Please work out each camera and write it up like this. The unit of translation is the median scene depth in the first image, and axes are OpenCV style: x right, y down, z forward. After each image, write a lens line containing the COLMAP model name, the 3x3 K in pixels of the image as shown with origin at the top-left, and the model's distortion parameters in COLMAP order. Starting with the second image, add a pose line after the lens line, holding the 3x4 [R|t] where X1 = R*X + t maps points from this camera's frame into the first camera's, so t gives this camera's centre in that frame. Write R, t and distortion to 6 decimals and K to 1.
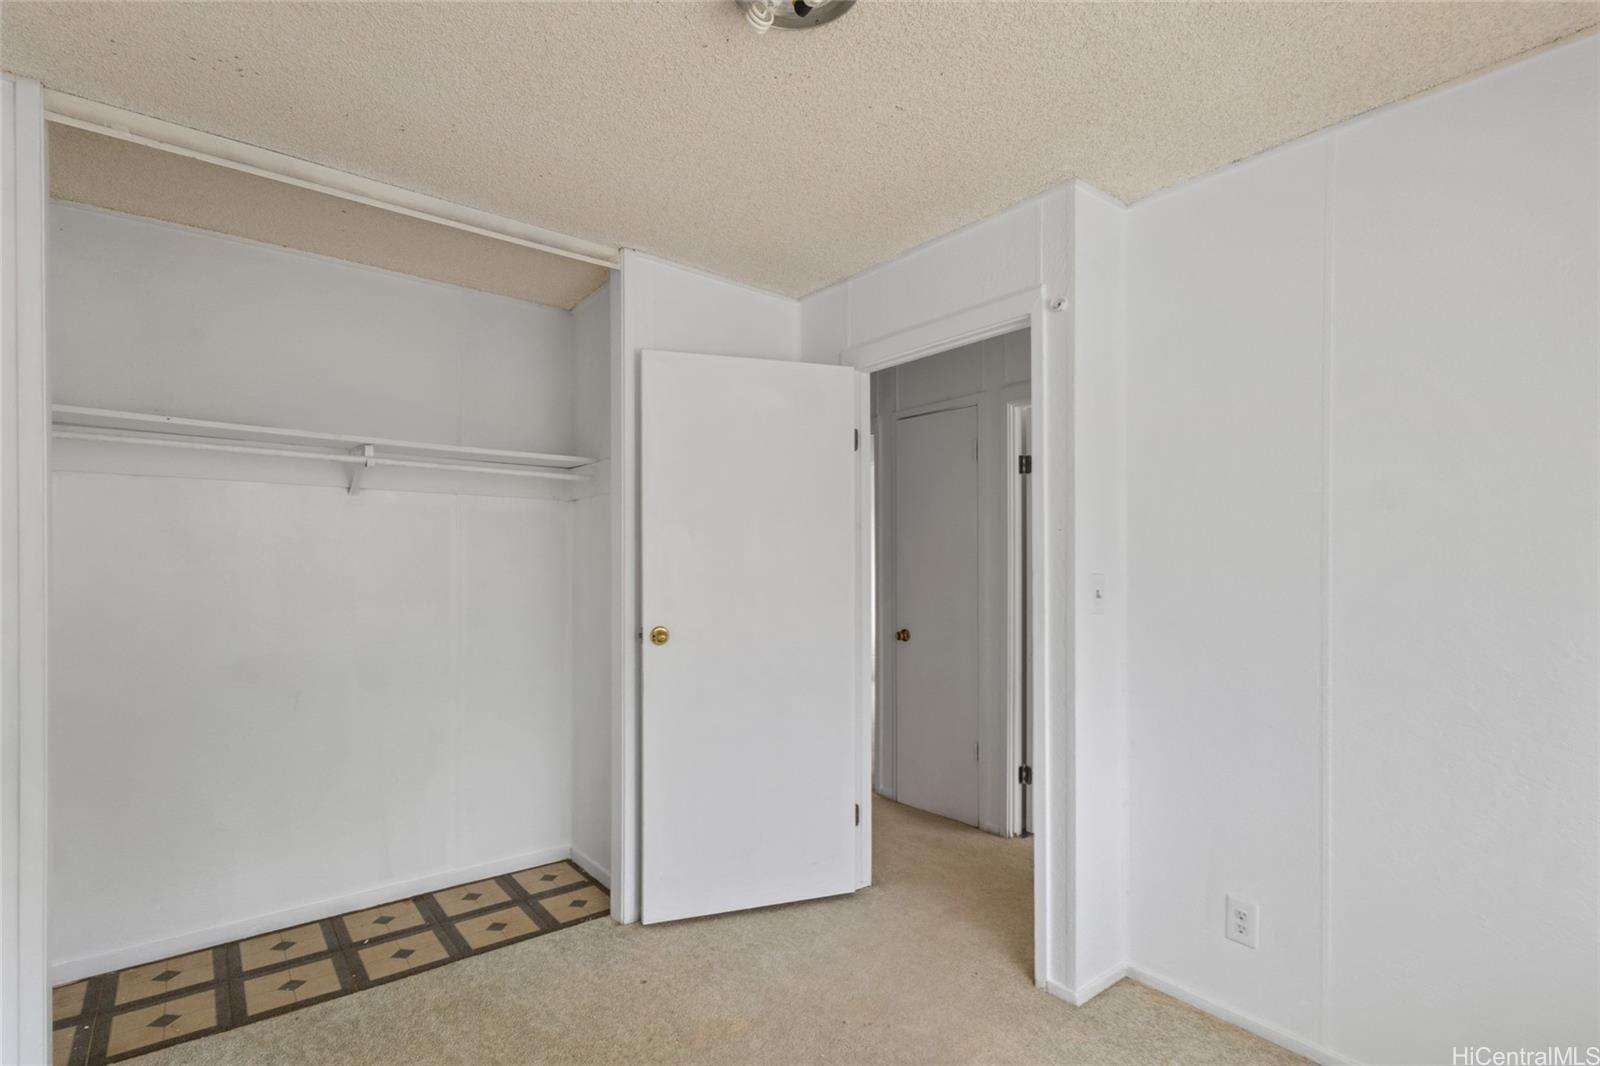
lens RADIAL K [[764.7, 0, 782.8], [0, 764.7, 557.7], [0, 0, 1]] dist [0.033303, -0.001416]
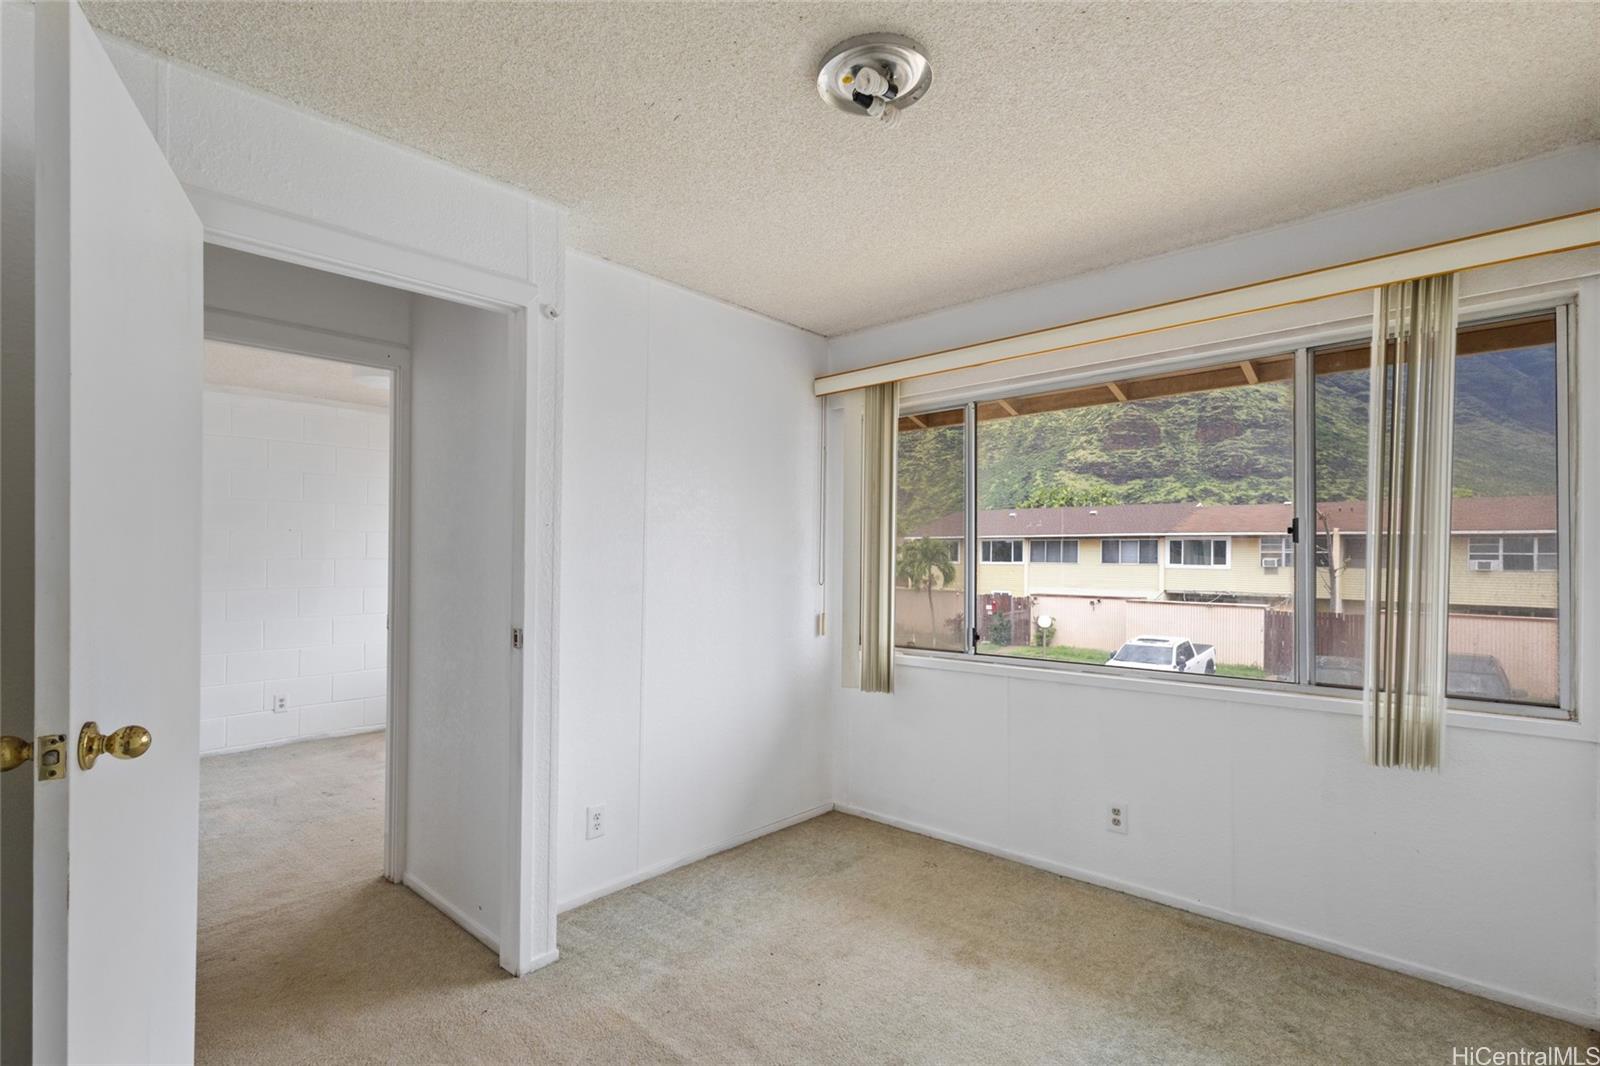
lens RADIAL K [[764.7, 0, 782.8], [0, 764.7, 557.7], [0, 0, 1]] dist [0.033303, -0.001416]
pose [[-0.156905, -0.004919, 0.987602, -0.727333], [-0.002156, 0.999987, 0.004638, 0.003229], [-0.987611, -0.001402, -0.156913, 0.833462]]
